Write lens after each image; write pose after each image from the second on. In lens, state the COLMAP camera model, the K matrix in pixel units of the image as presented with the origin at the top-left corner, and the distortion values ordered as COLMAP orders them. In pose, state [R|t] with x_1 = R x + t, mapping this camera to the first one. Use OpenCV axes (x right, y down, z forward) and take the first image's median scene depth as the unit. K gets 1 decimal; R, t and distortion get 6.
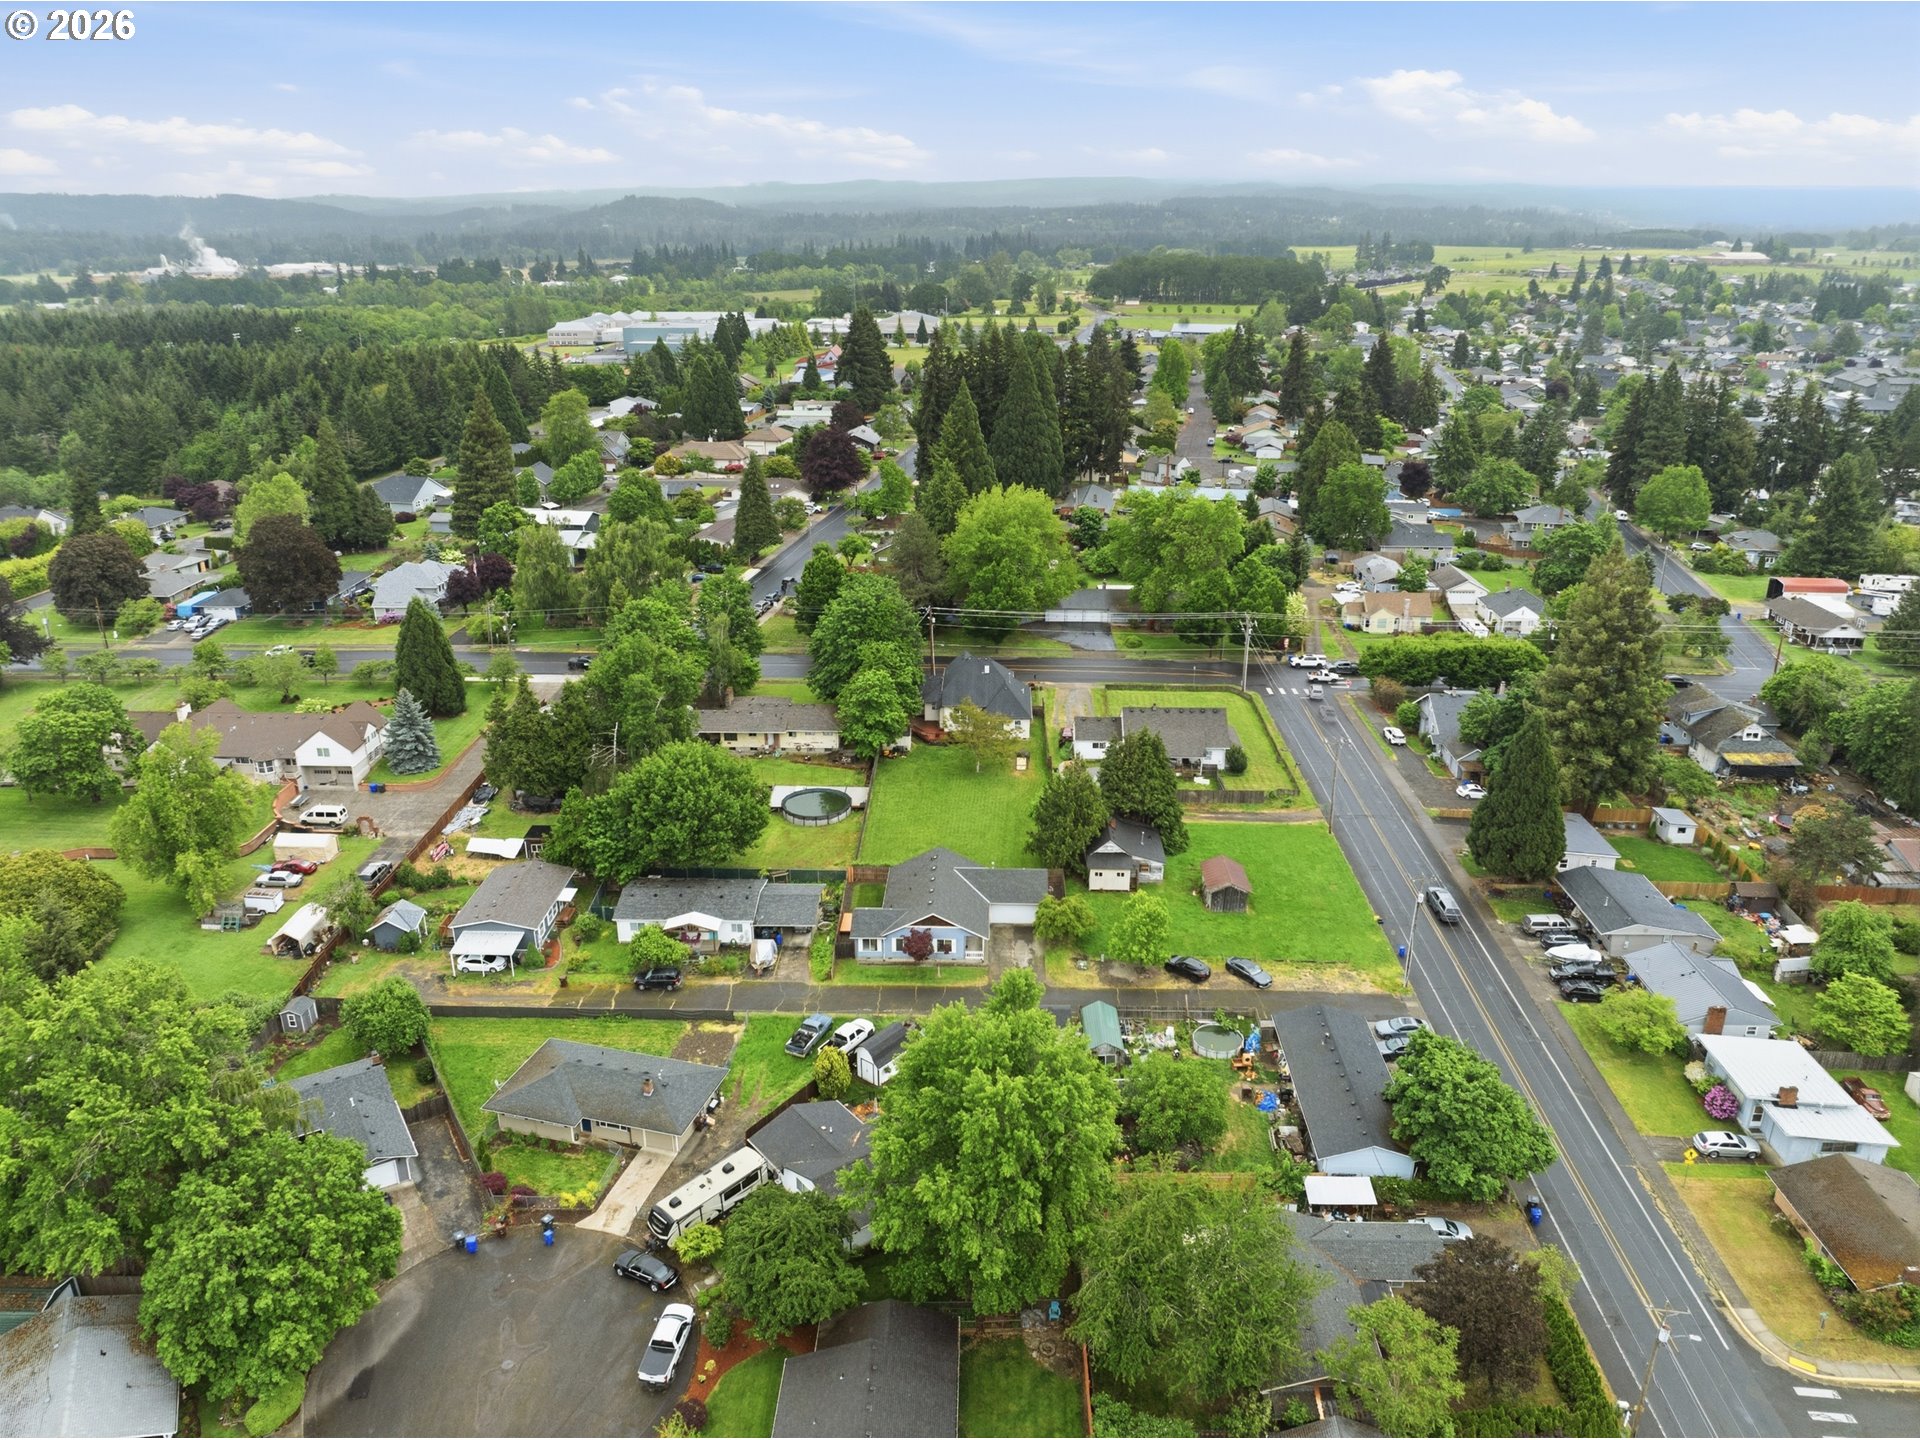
lens RADIAL K [[1350.2, 0, 964.3], [0, 1350.2, 697.8], [0, 0, 1]] dist [-0.040806, -0.002647]
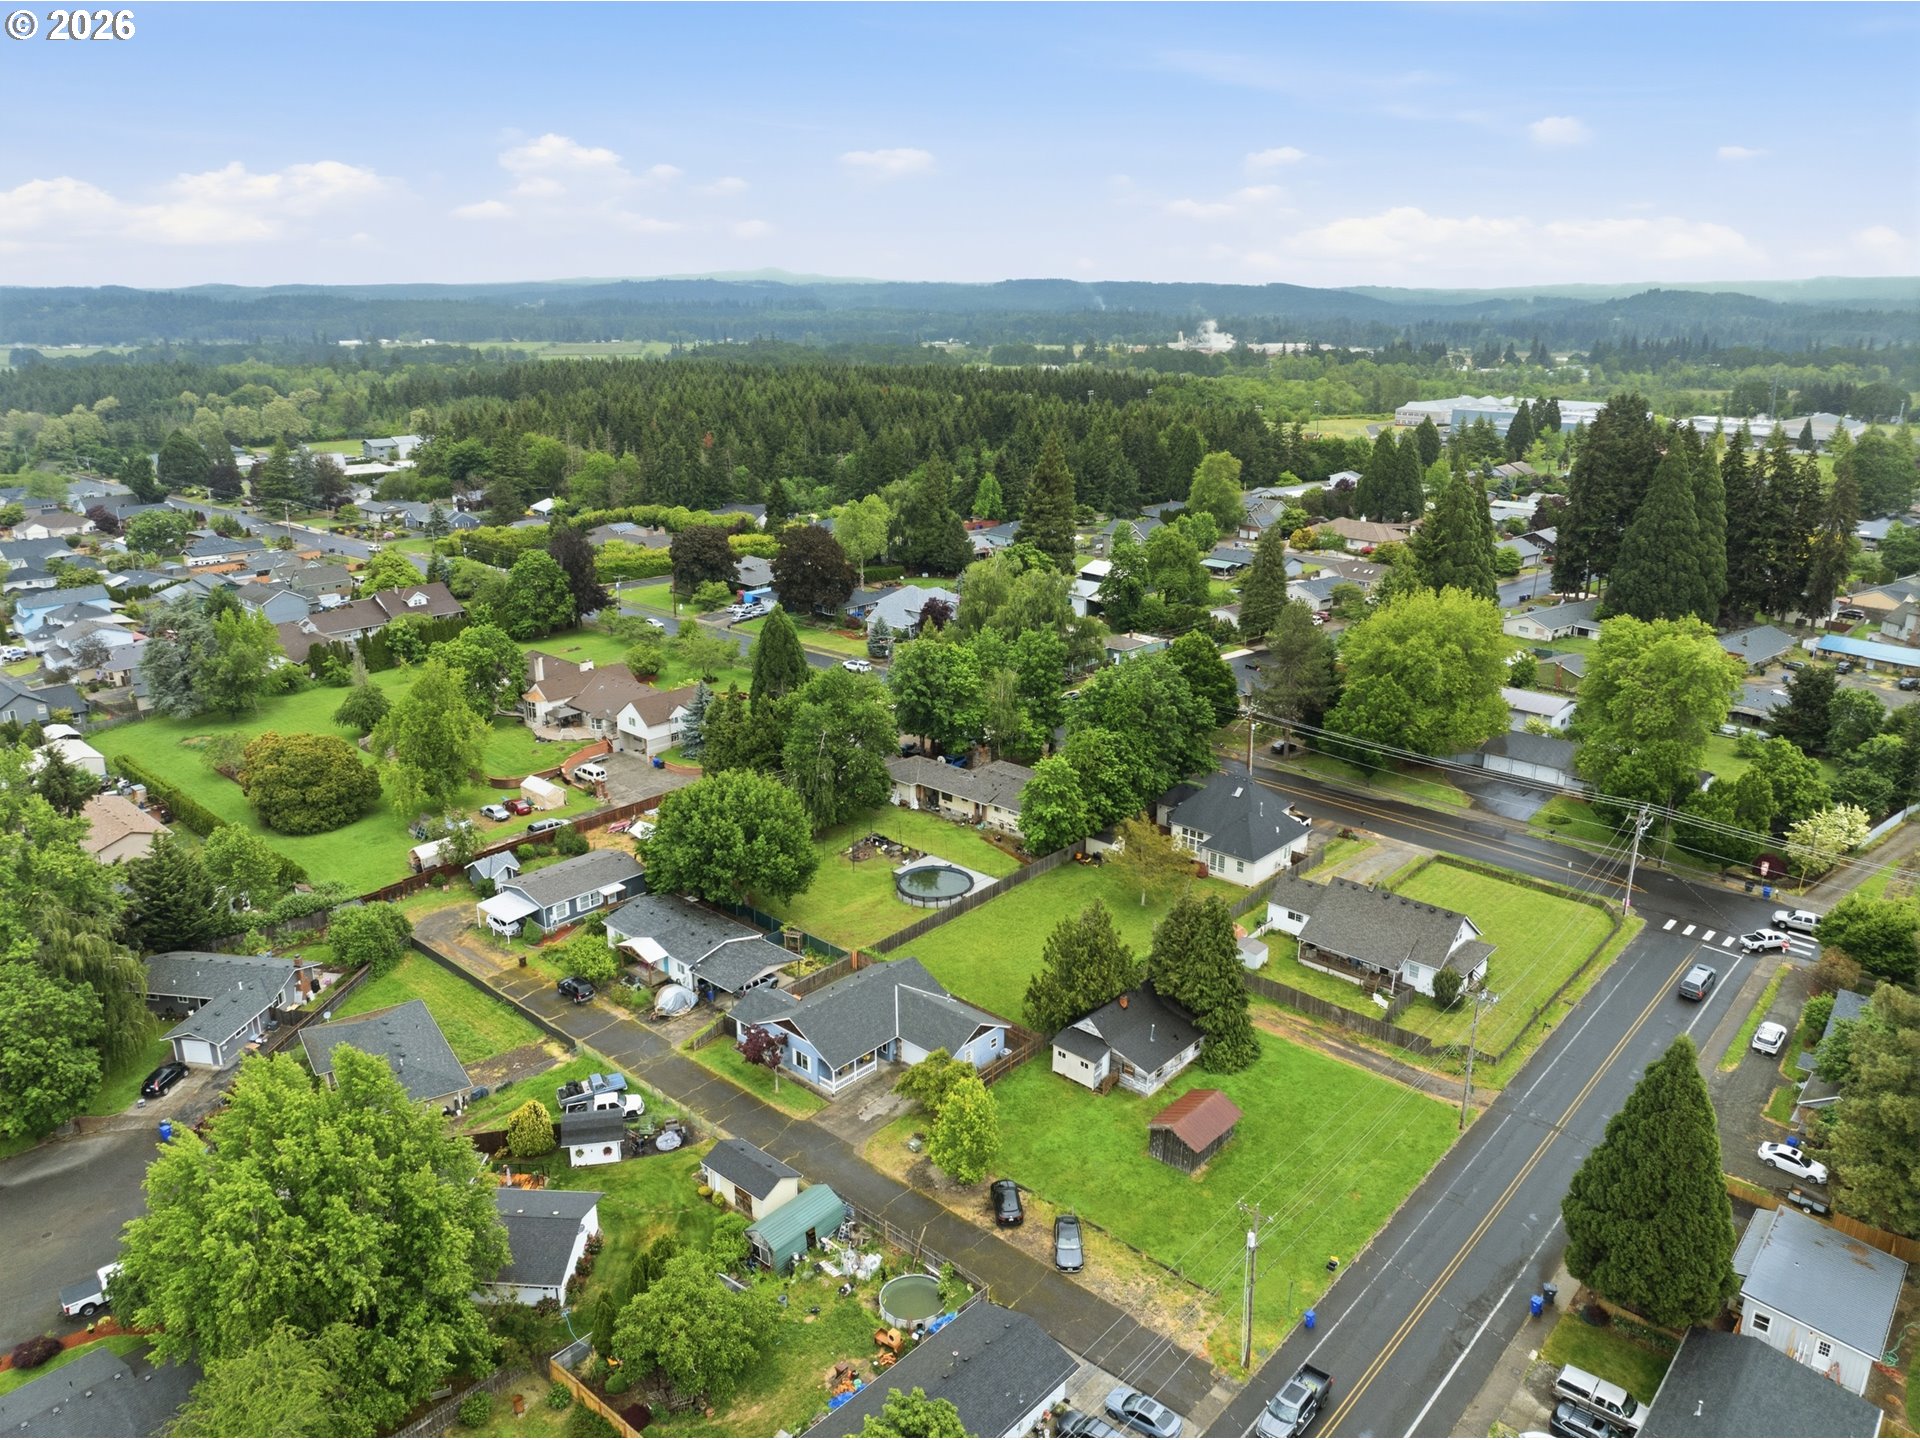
lens RADIAL K [[1349.0, 0, 961.0], [0, 1349.0, 688.8], [0, 0, 1]] dist [-0.038229, -0.000404]
pose [[0.760692, 0.180106, -0.623625, 0.420748], [-0.222521, 0.974875, 0.010120, -0.057887], [0.609780, 0.131072, 0.781658, 0.282632]]
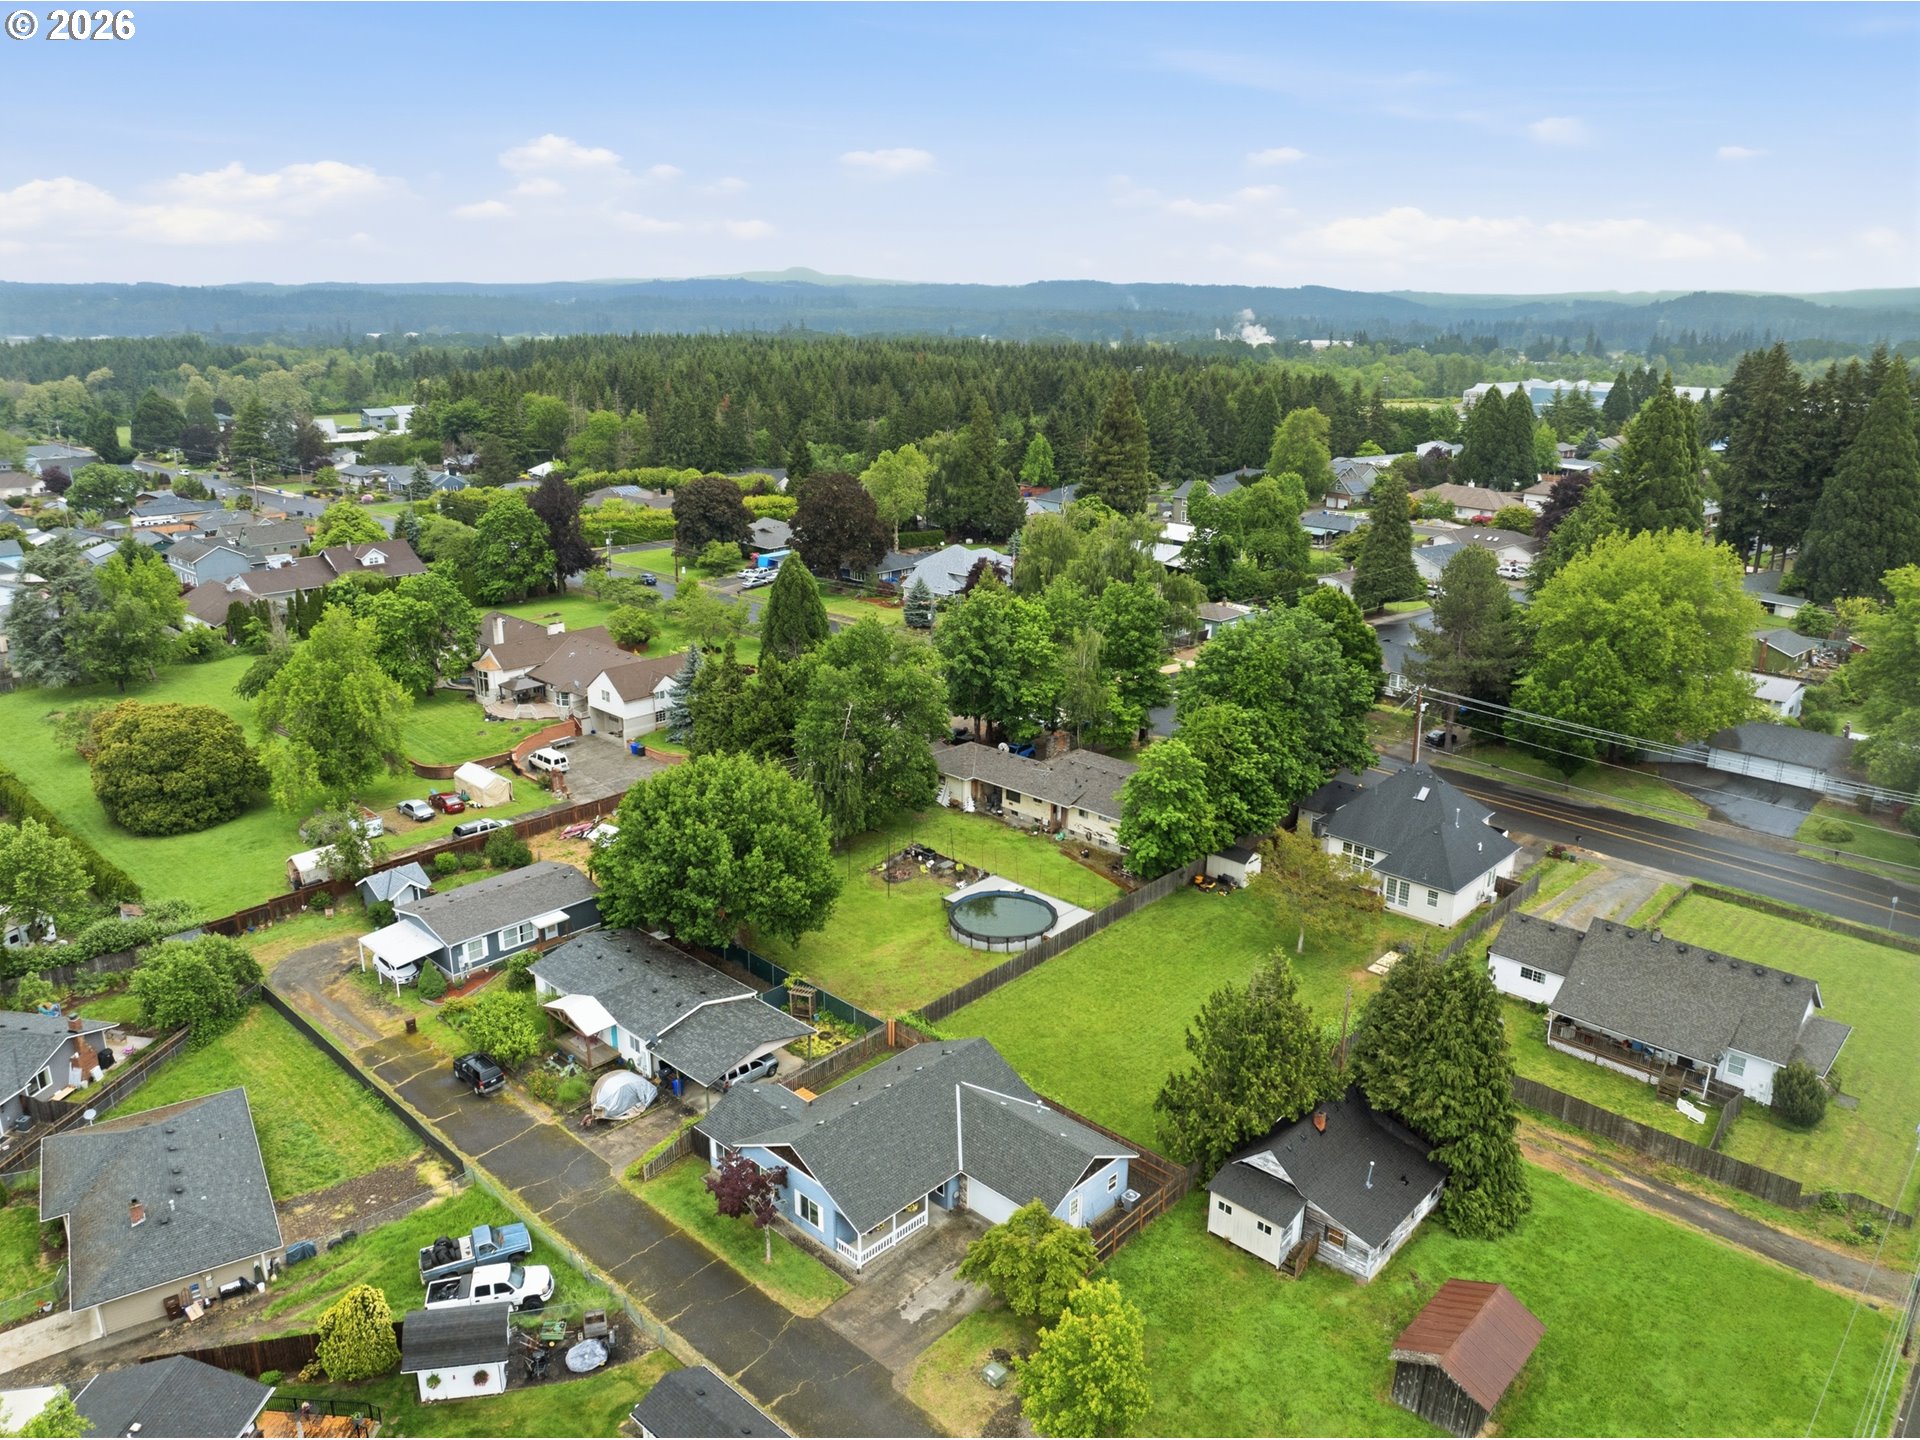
lens RADIAL K [[1350.2, 0, 964.3], [0, 1350.2, 697.8], [0, 0, 1]] dist [-0.040806, -0.002647]
pose [[0.747655, 0.190973, -0.636036, 0.253082], [-0.232774, 0.972358, 0.018331, -0.028467], [0.621955, 0.134348, 0.771442, 0.462248]]
